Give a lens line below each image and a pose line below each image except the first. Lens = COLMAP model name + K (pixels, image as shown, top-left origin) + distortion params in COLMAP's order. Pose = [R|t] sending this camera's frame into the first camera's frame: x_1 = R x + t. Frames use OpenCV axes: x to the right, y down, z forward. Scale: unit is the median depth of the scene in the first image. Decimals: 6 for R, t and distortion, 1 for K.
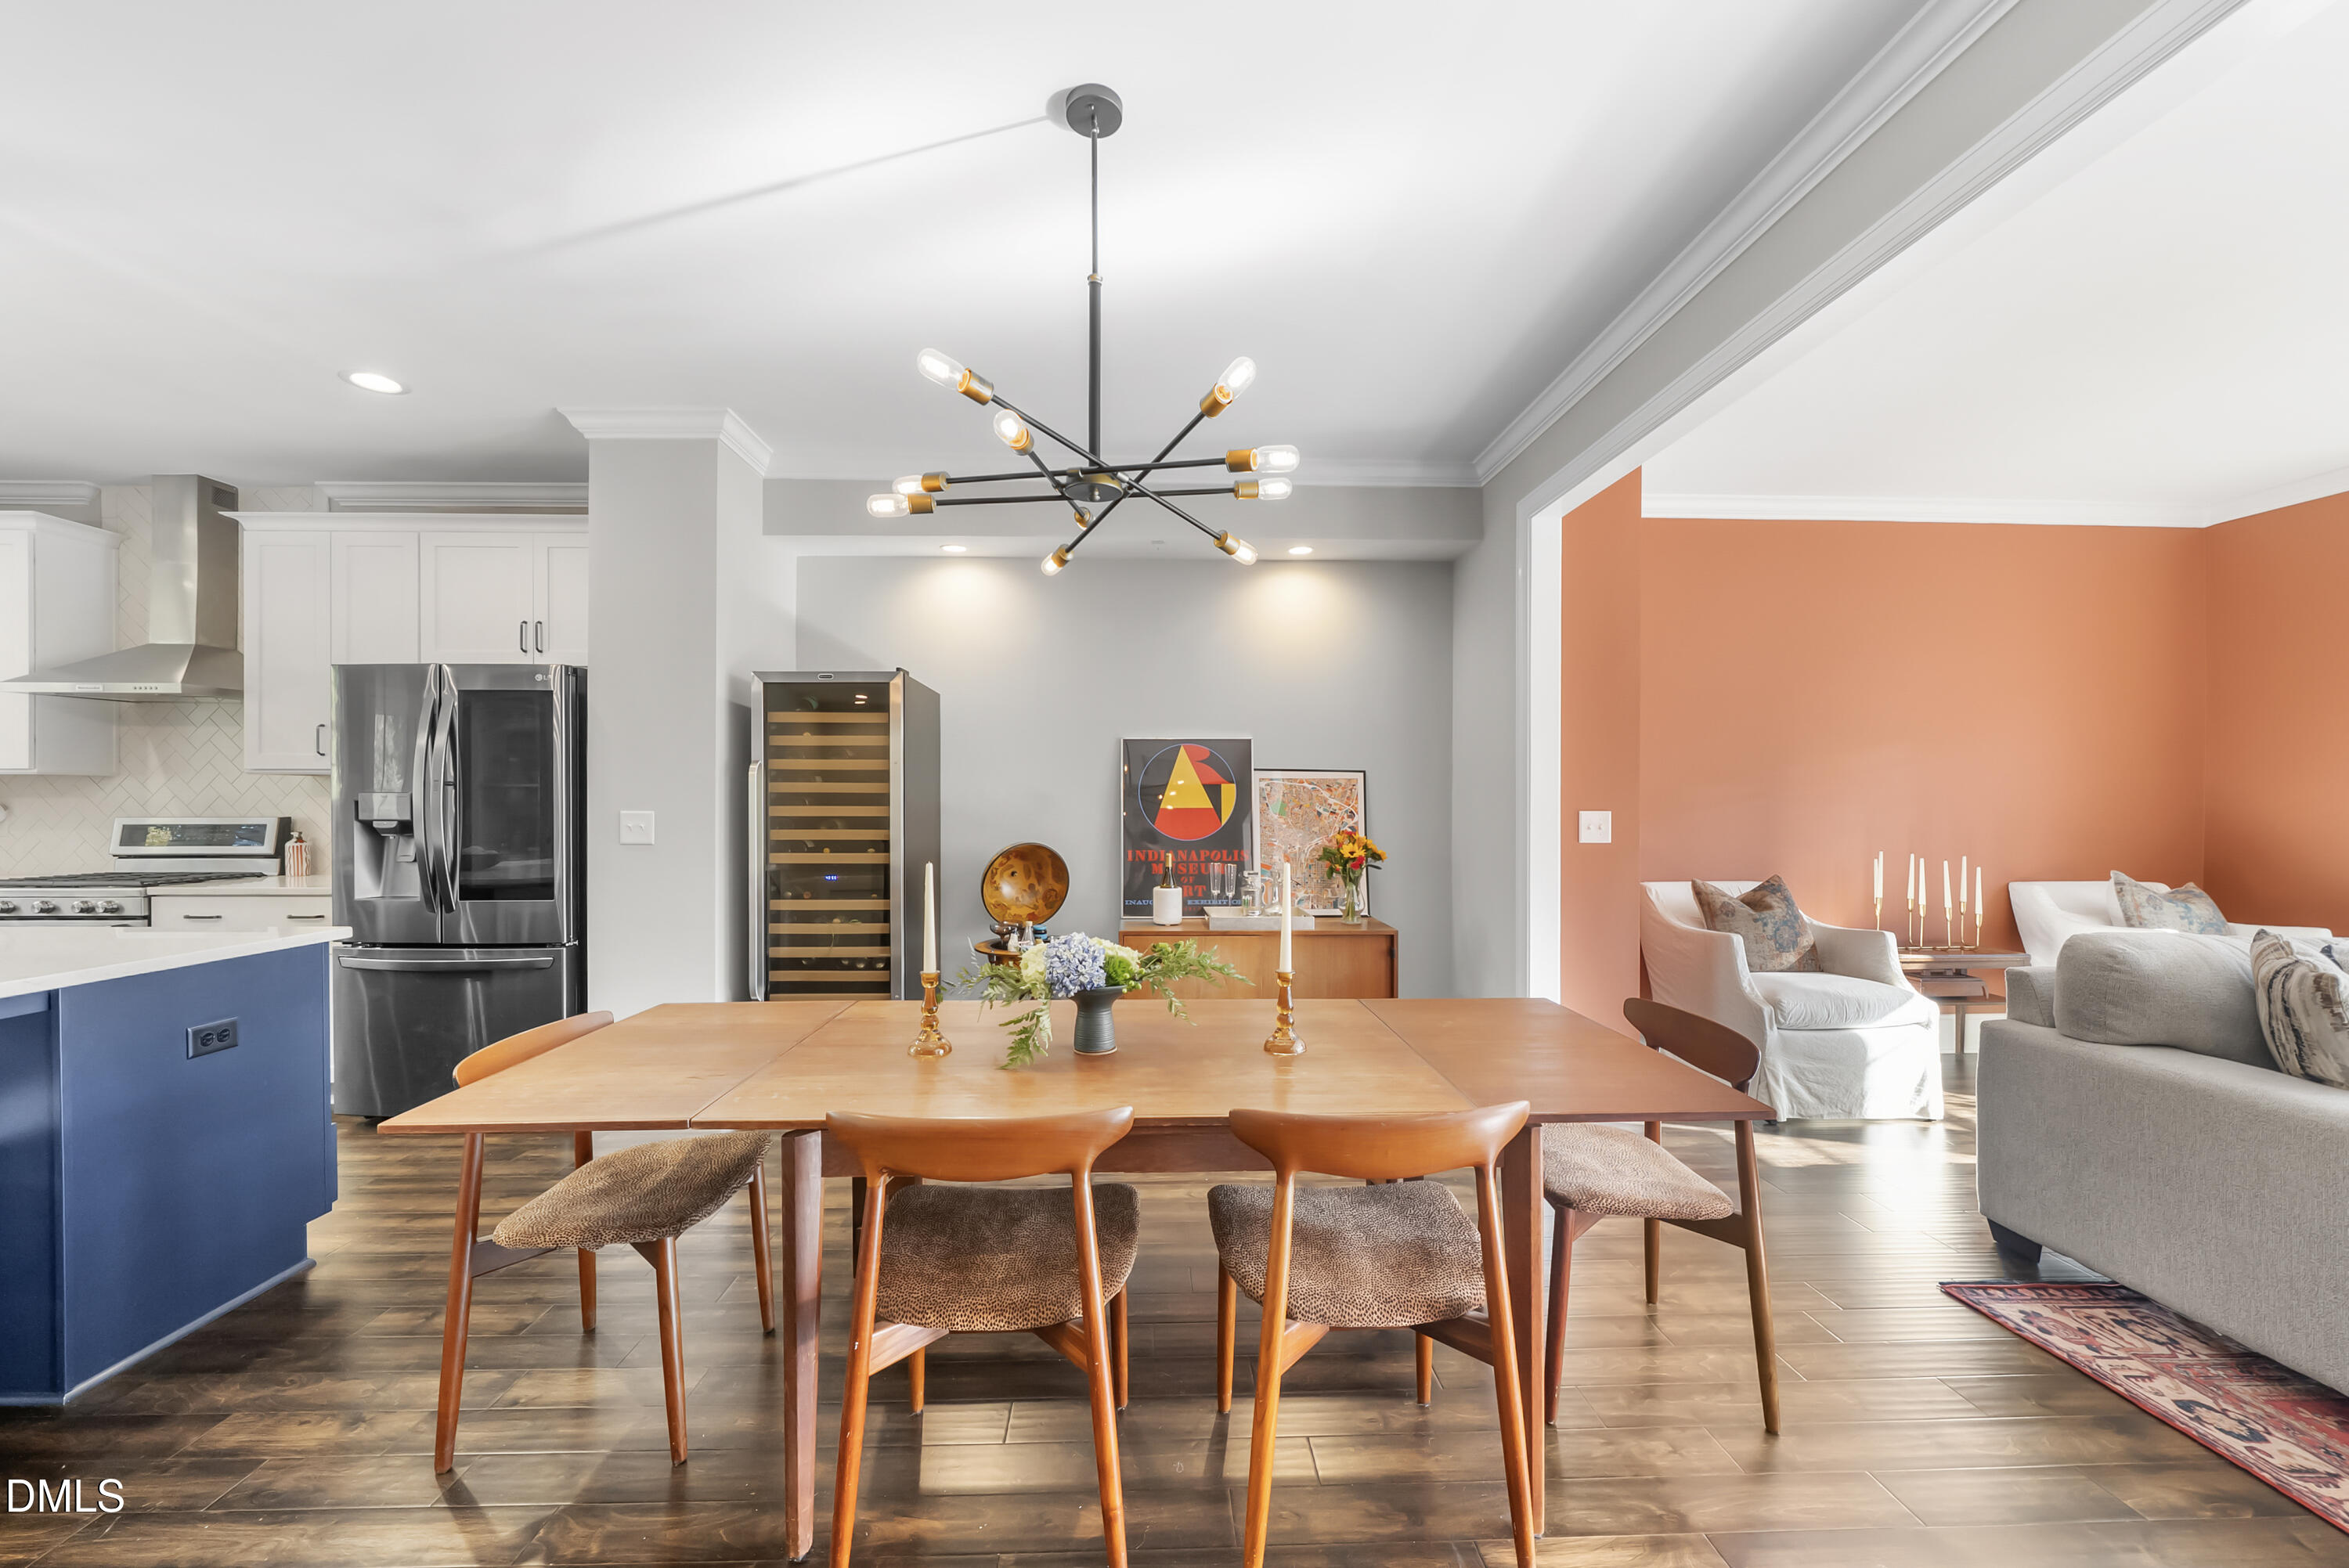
lens RADIAL K [[872.7, 0, 1167.7], [0, 872.7, 807.7], [0, 0, 1]] dist [-0.007639, 0.000704]
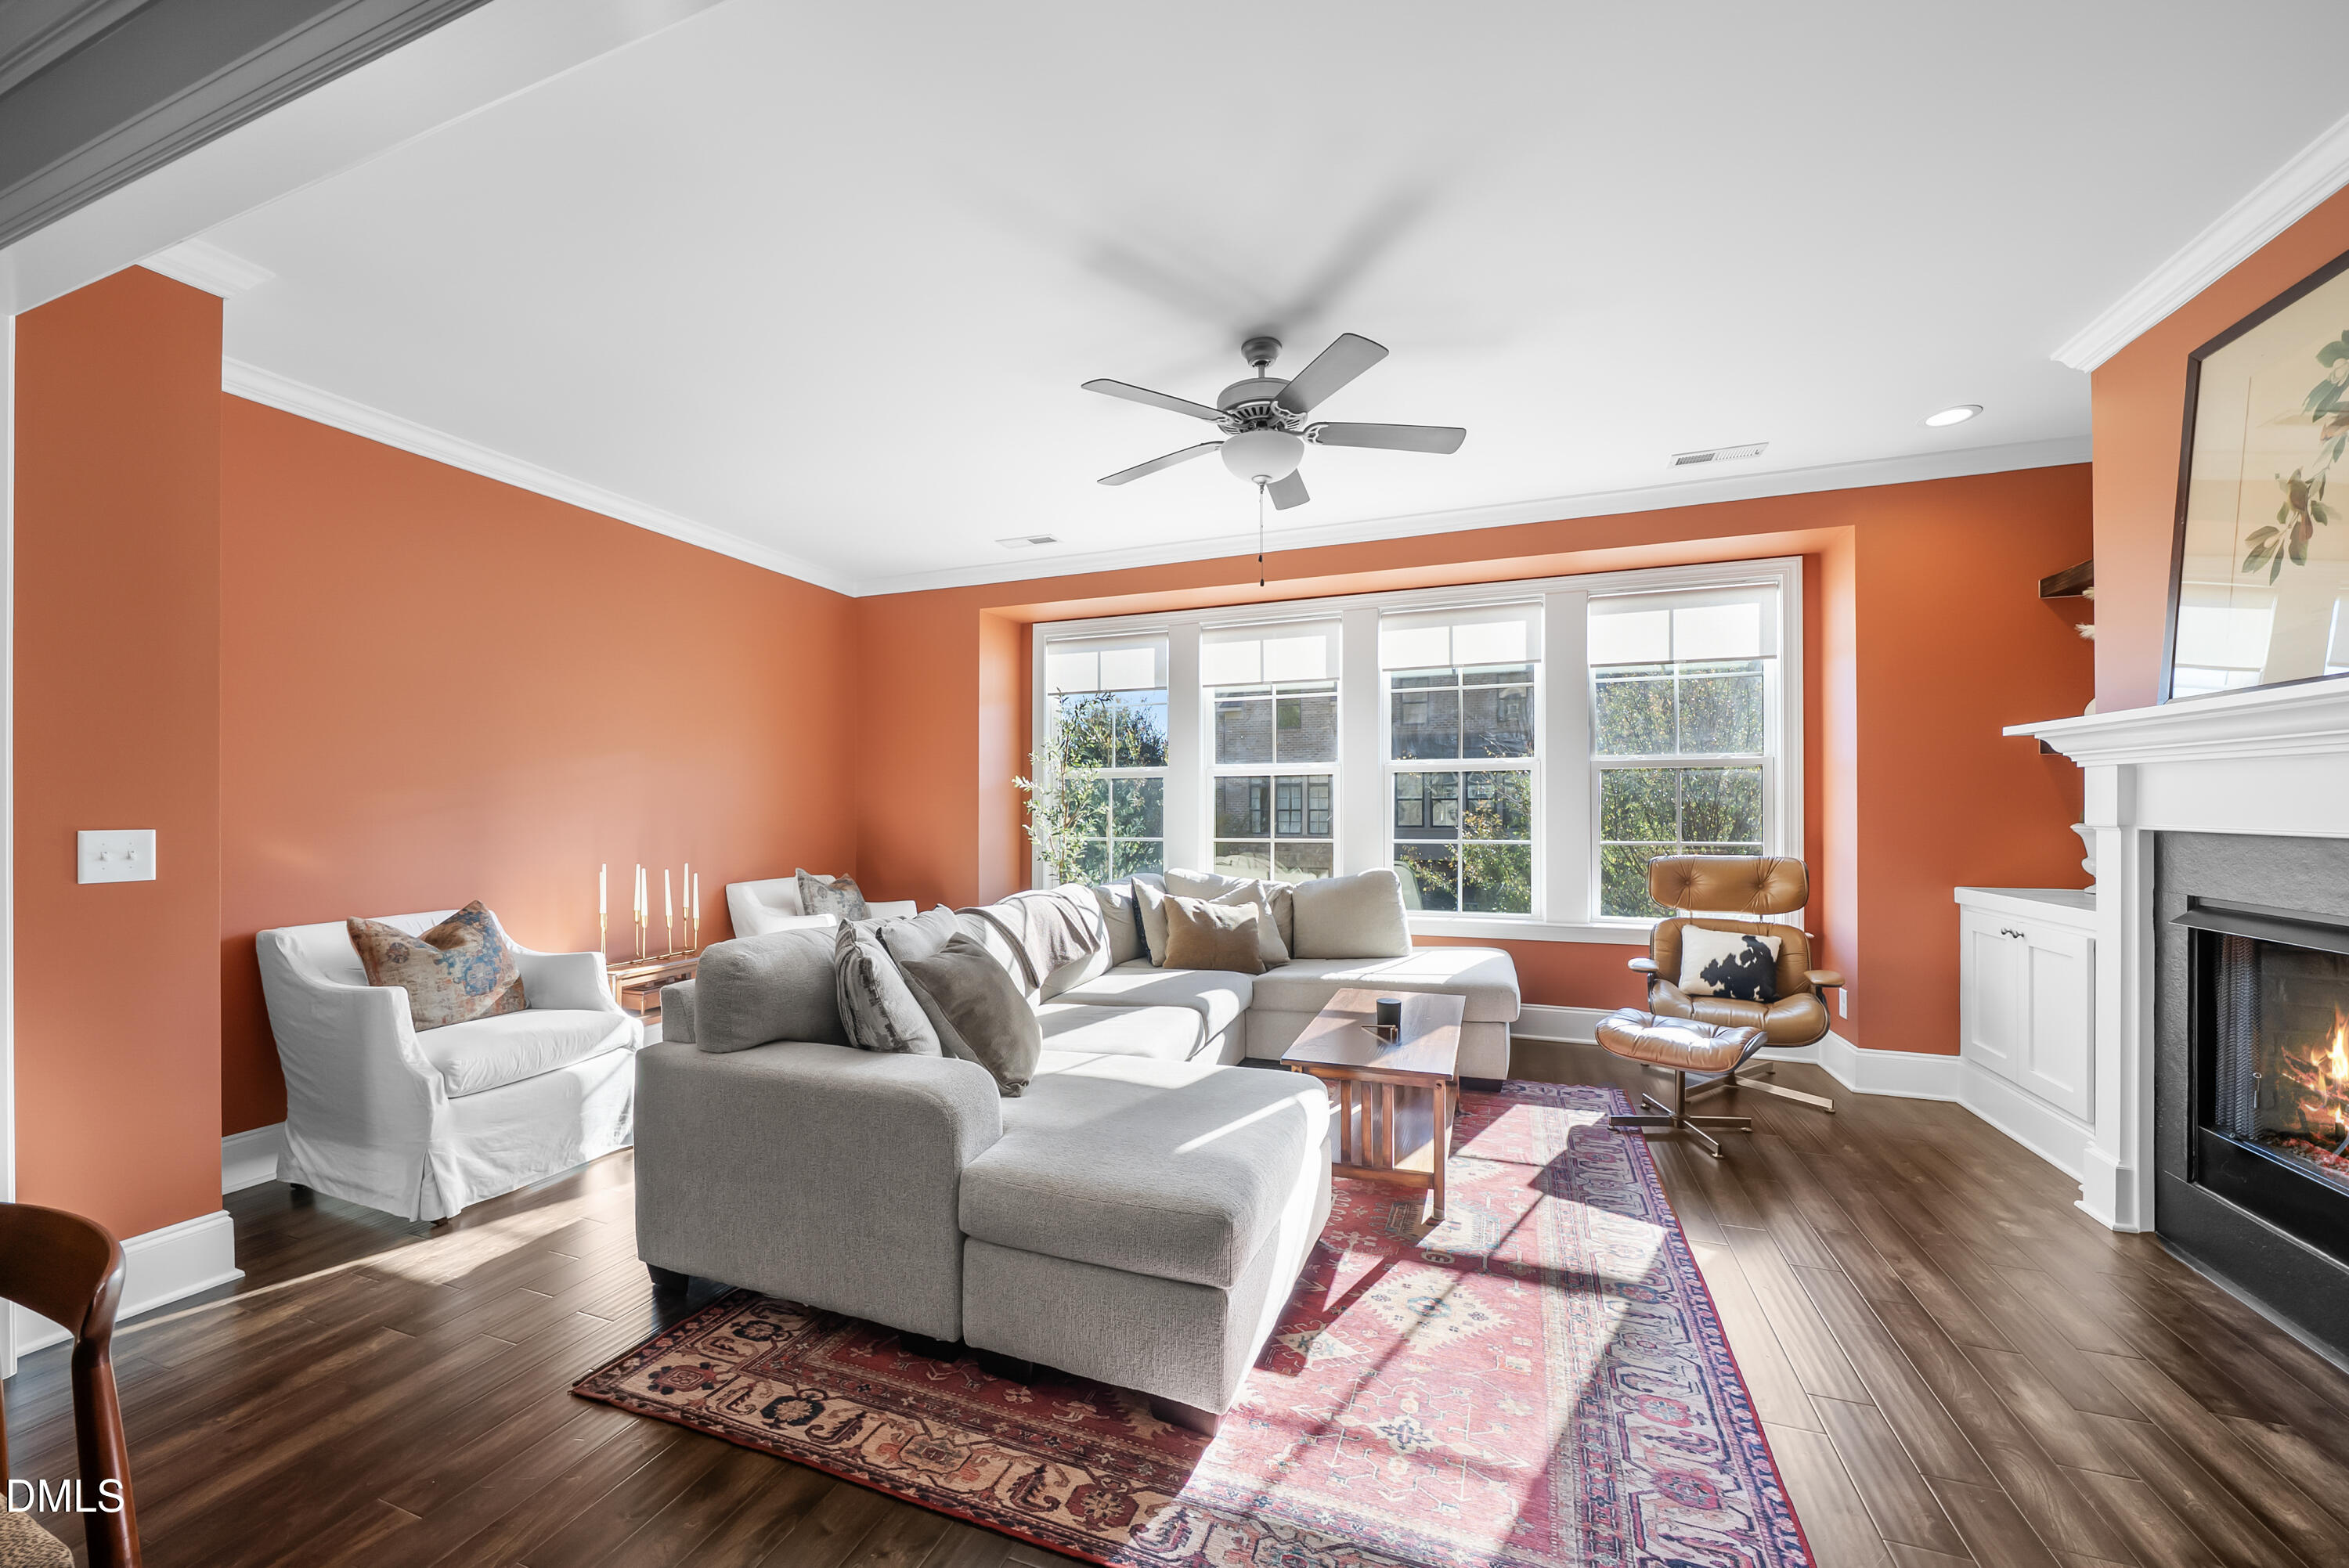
lens RADIAL K [[872.7, 0, 1177.6], [0, 872.7, 804.5], [0, 0, 1]] dist [-0.007639, 0.000704]
pose [[0.372095, 0.000504, 0.928195, 0.216315], [0.011273, 0.999924, -0.005062, -0.002370], [-0.928126, 0.012348, 0.372061, 0.089387]]
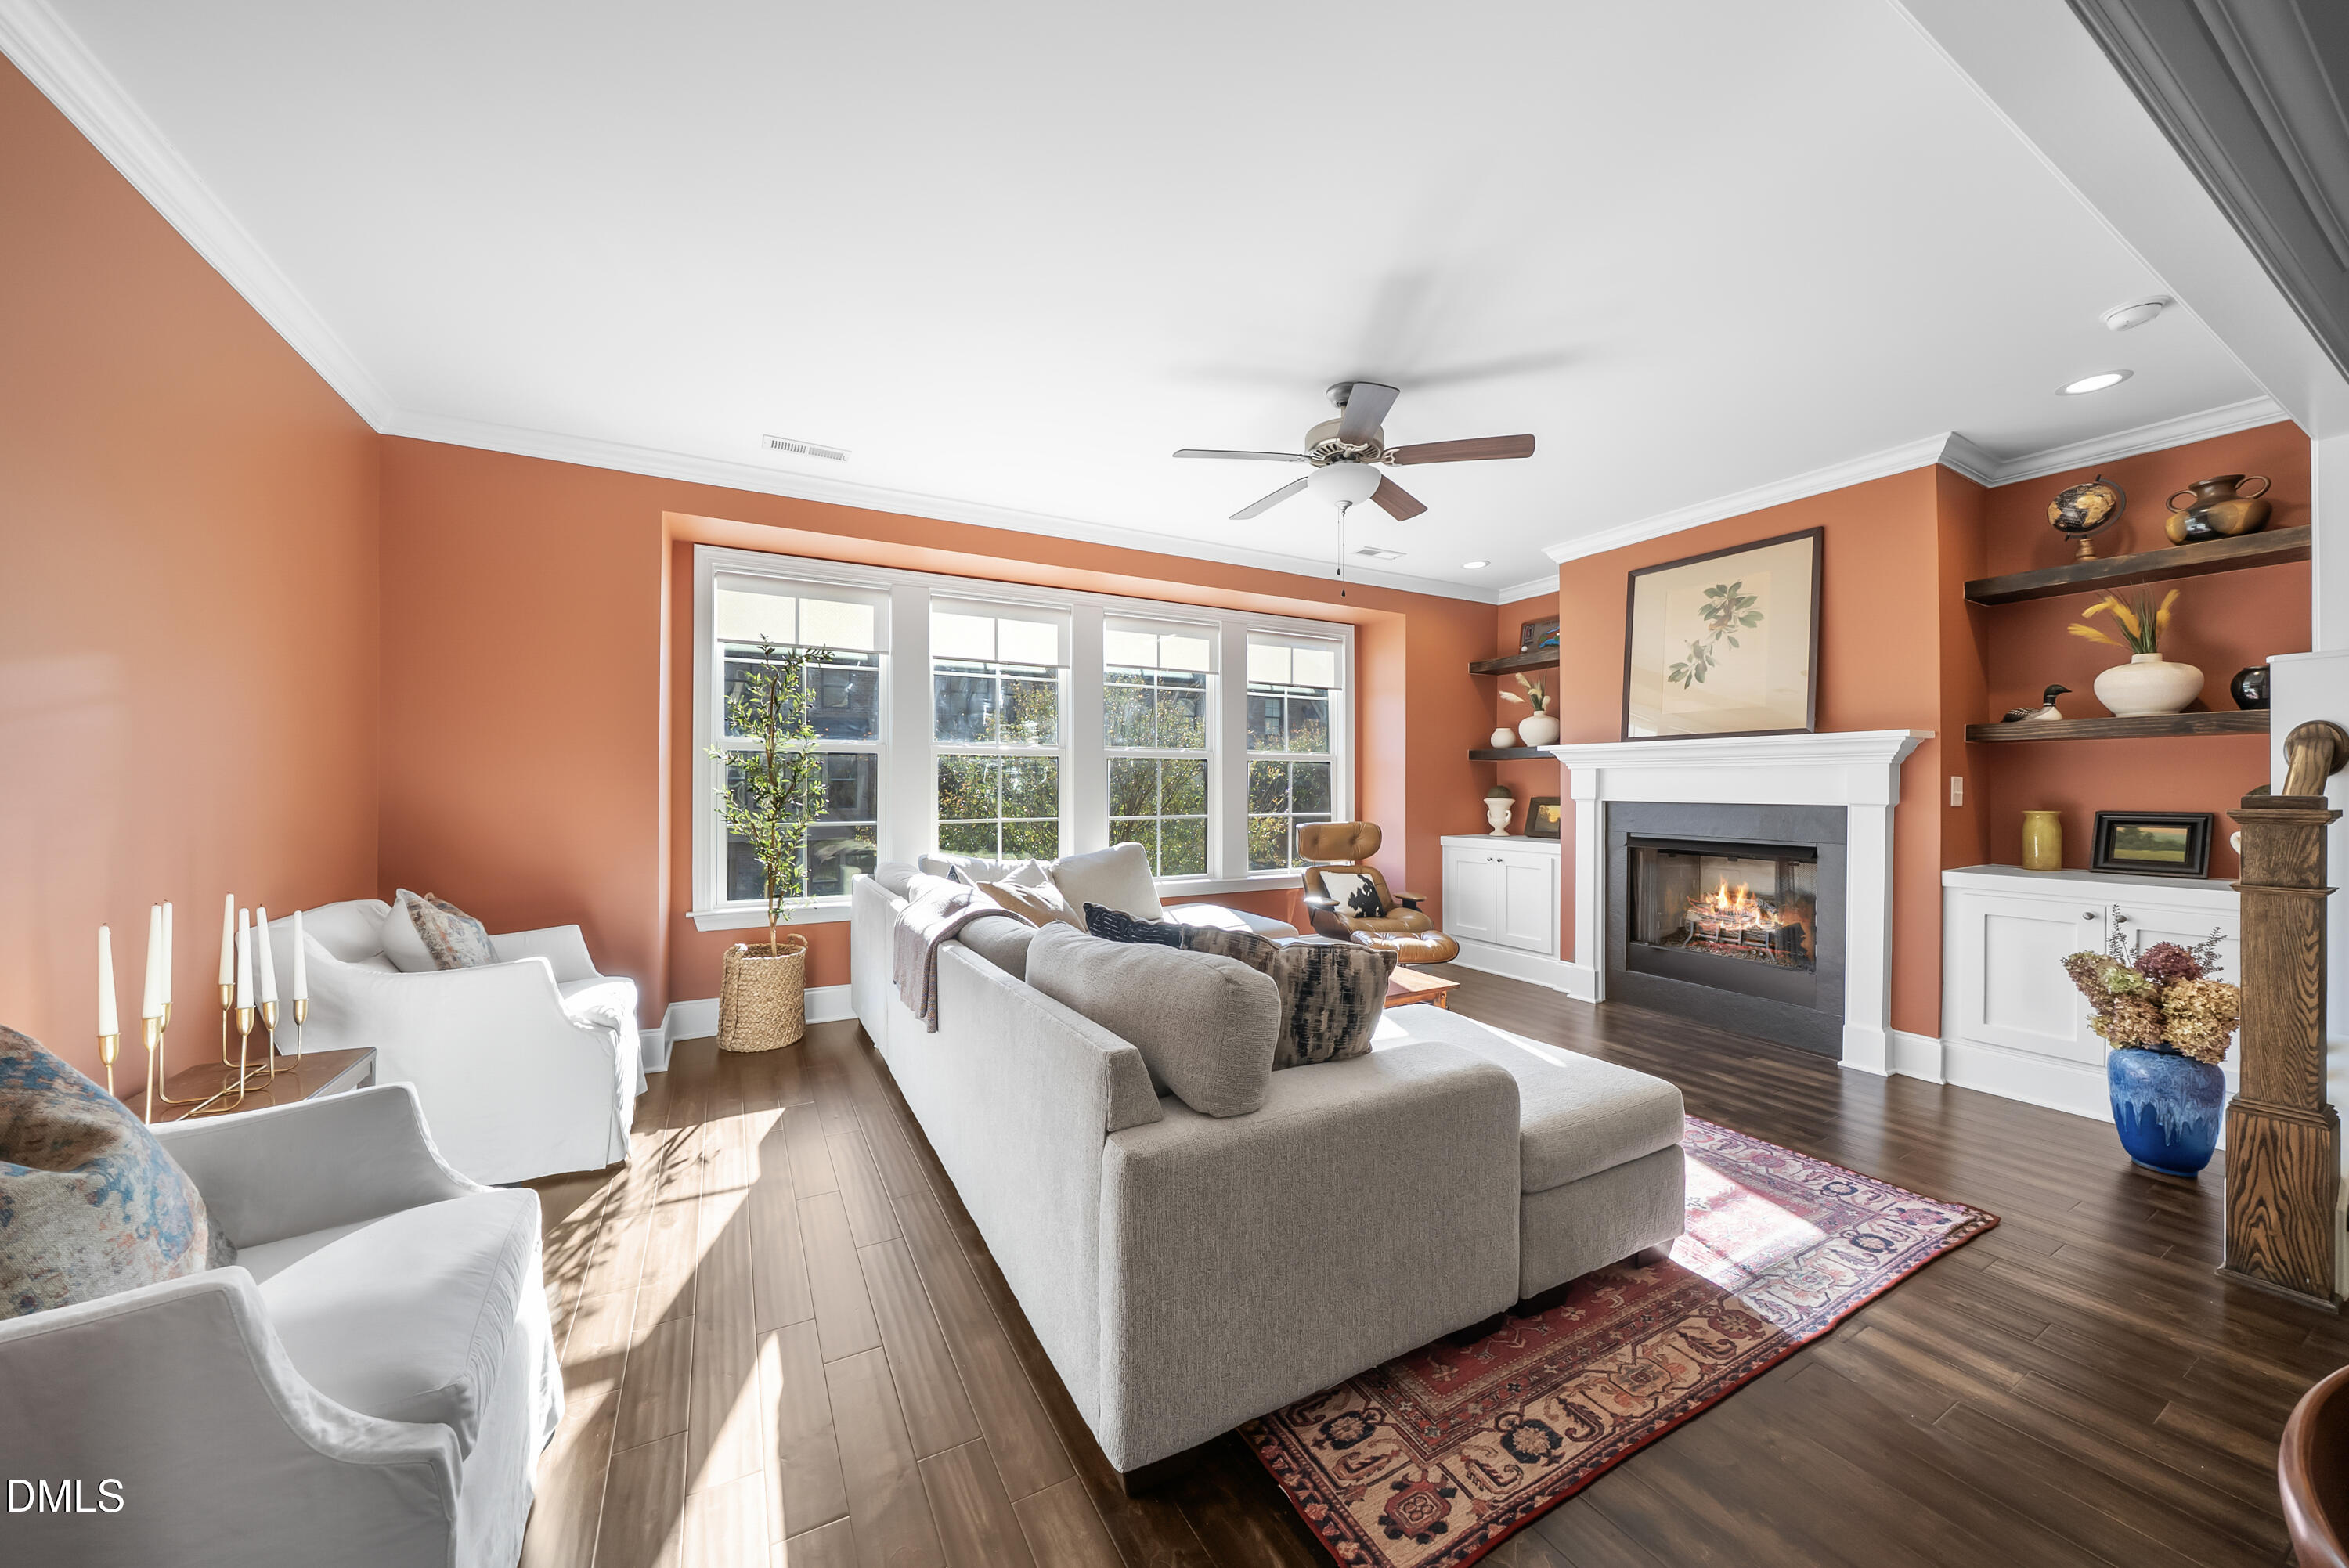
lens RADIAL K [[810.1, 0, 1163.5], [0, 810.1, 782.4], [0, 0, 1]] dist [-0.007675, -0.000290]
pose [[-0.450926, 0.003215, 0.892555, 0.309539], [0.004738, 0.999988, -0.001208, -0.008617], [-0.892549, 0.003684, -0.450936, 0.896669]]
